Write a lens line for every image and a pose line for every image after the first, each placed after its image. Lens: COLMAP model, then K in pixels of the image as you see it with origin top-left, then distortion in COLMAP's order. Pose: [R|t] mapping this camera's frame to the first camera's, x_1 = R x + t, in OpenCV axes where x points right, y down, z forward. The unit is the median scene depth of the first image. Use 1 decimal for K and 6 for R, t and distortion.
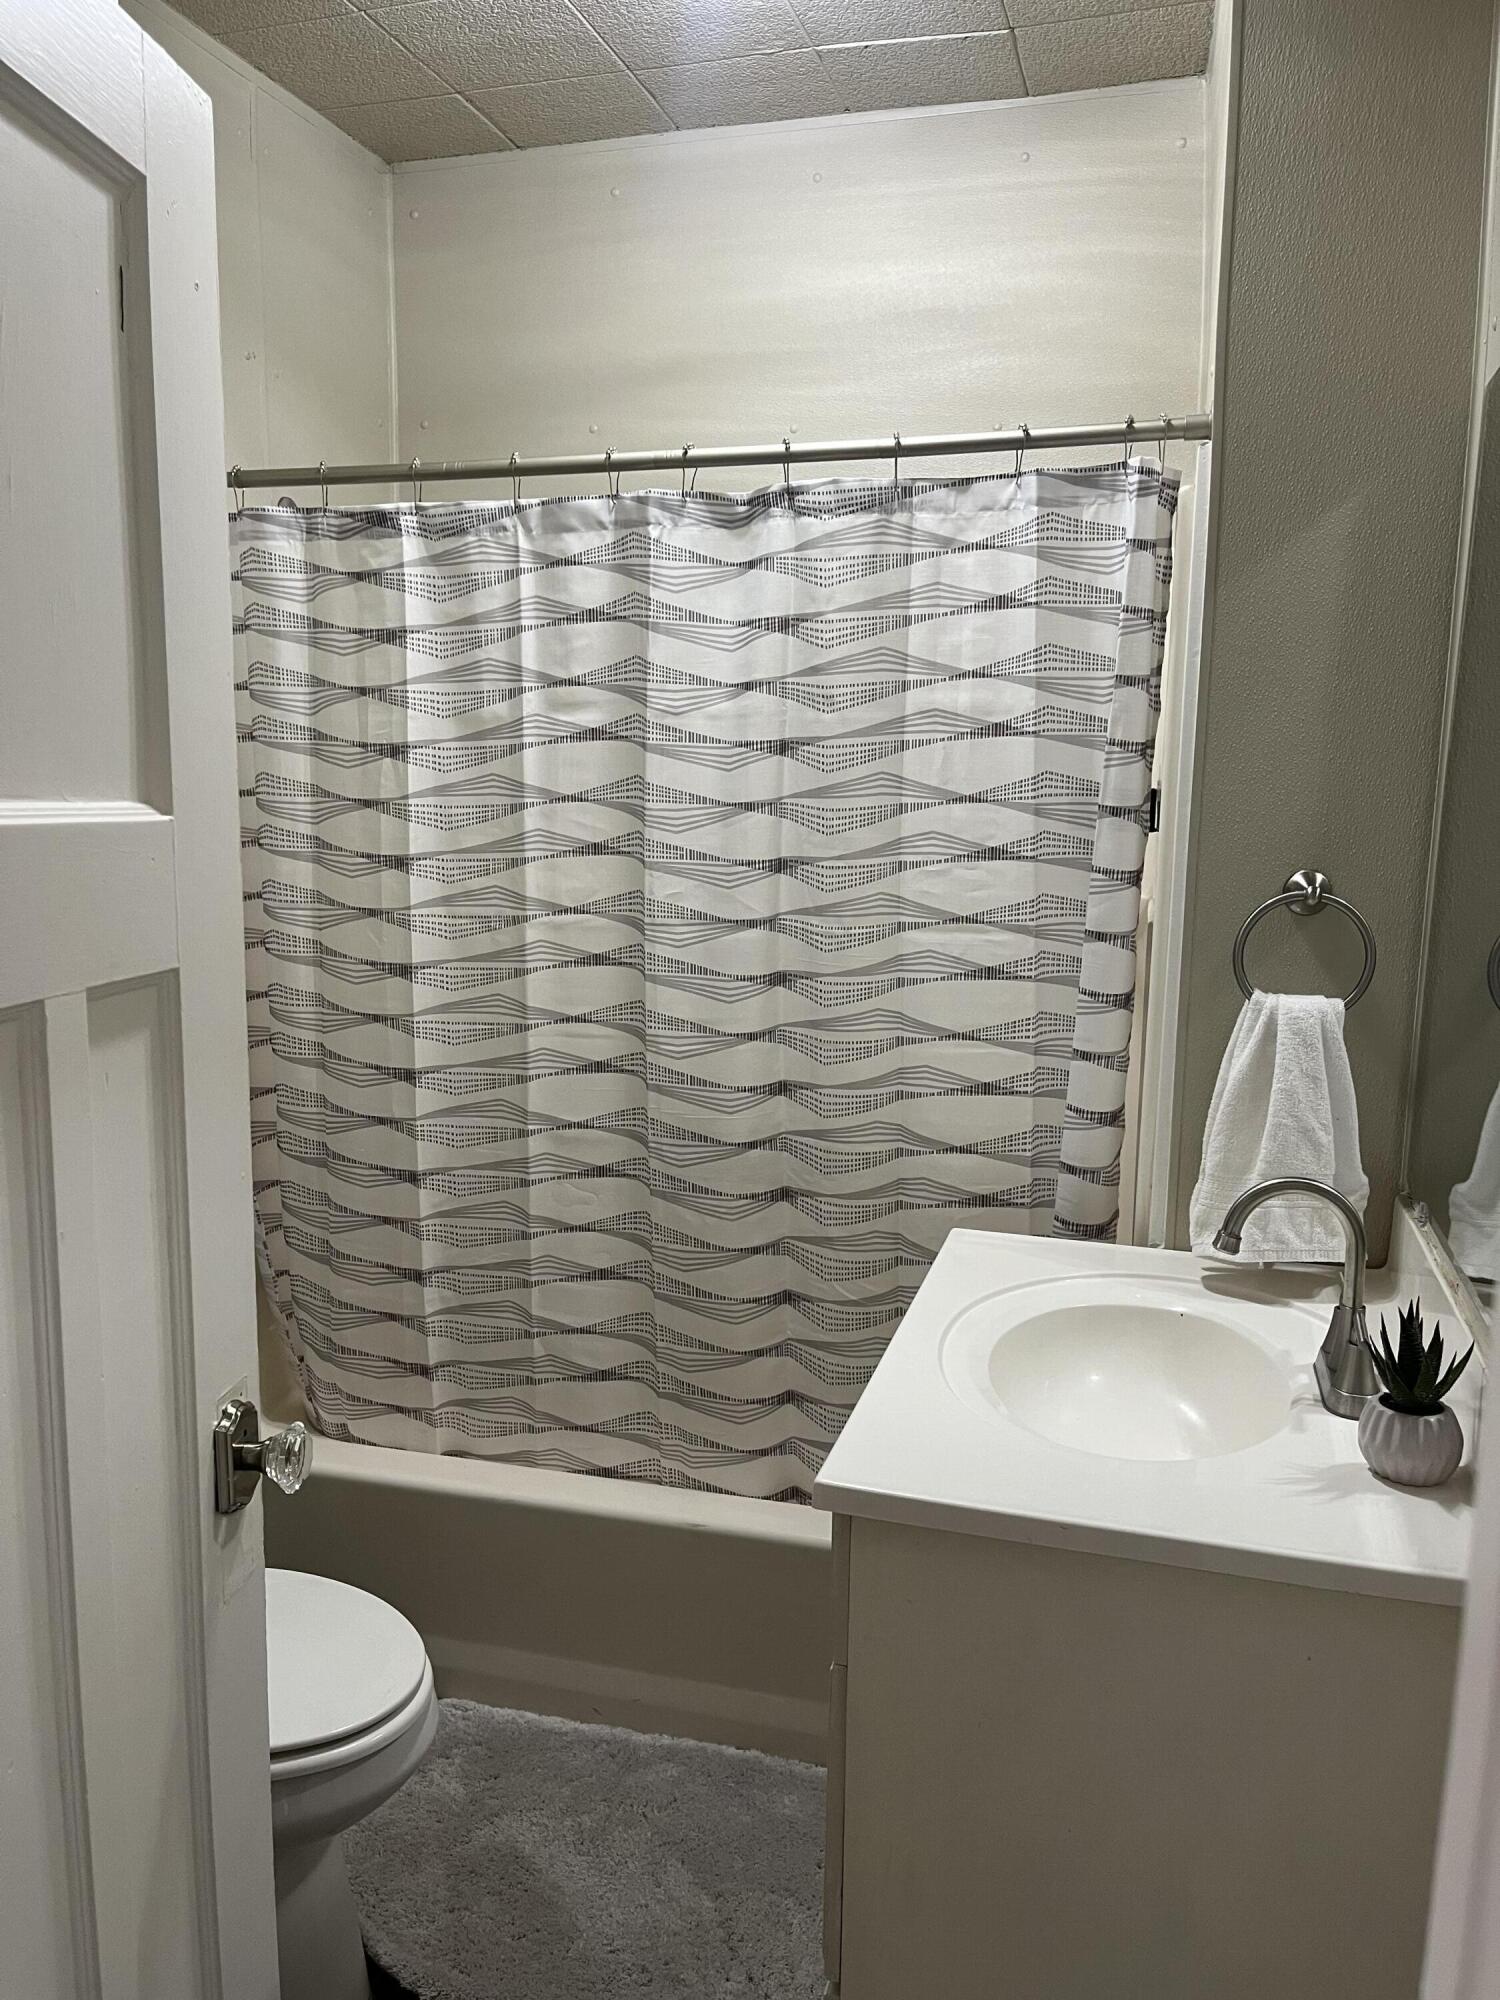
lens RADIAL K [[1526.7, 0, 759.4], [0, 1526.7, 1008.9], [0, 0, 1]] dist [0.067514, -0.094573]
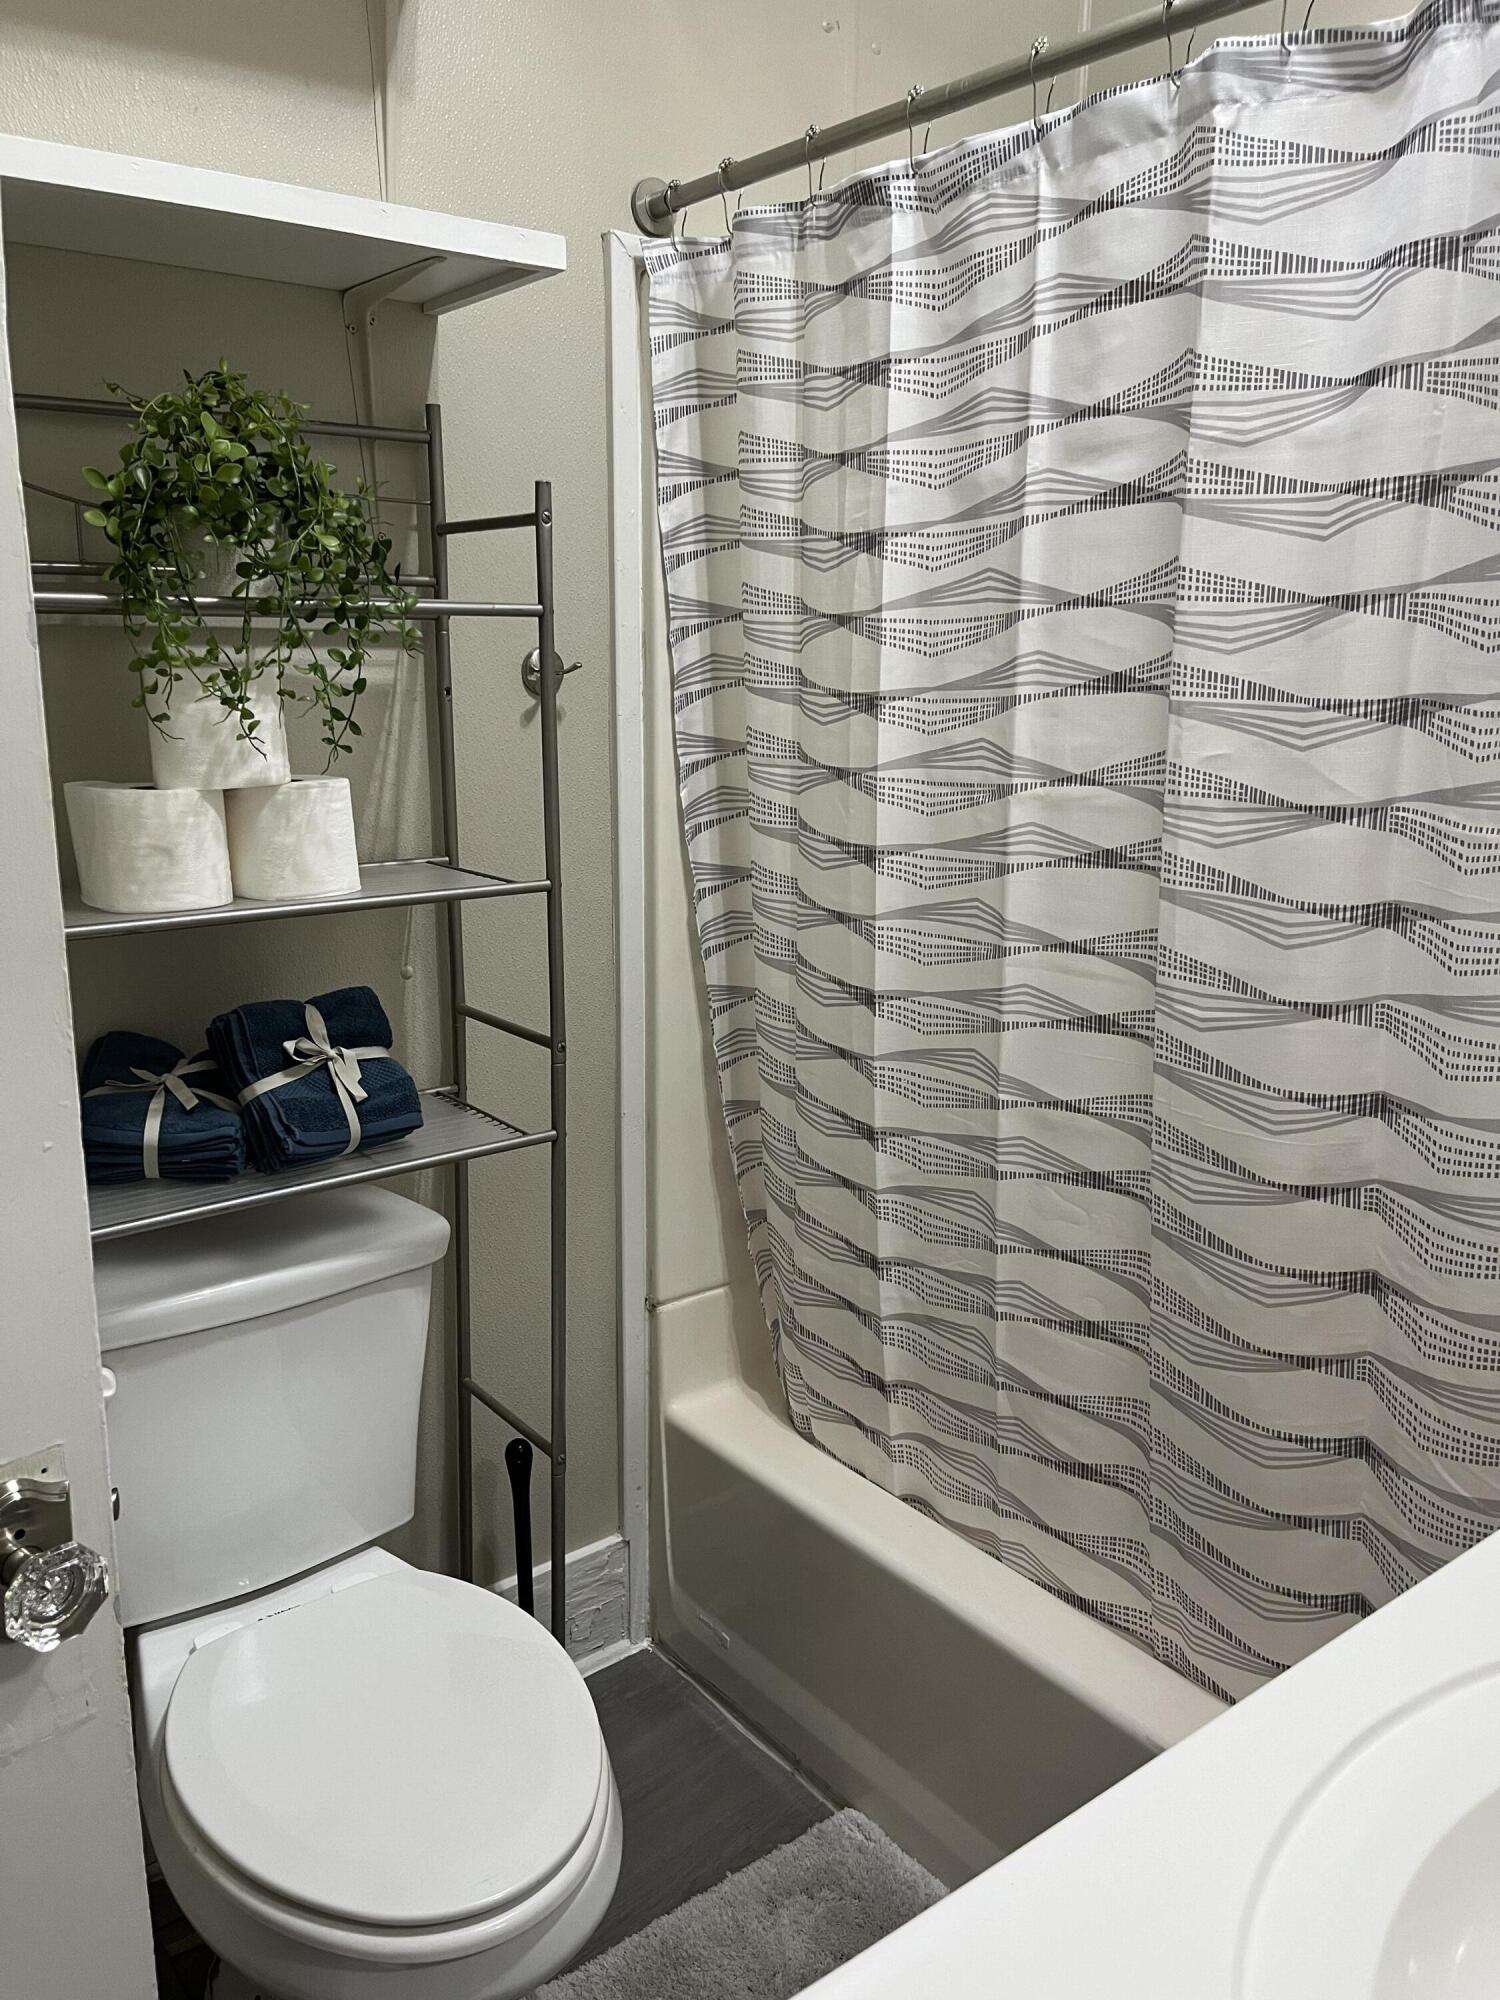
lens RADIAL K [[1526.7, 0, 728.2], [0, 1526.7, 1014.5], [0, 0, 1]] dist [0.067514, -0.094573]
pose [[0.797514, 0.133144, -0.588425, 0.157109], [-0.084601, 0.990387, 0.109435, -0.024756], [0.597339, -0.037494, 0.801112, 0.390606]]
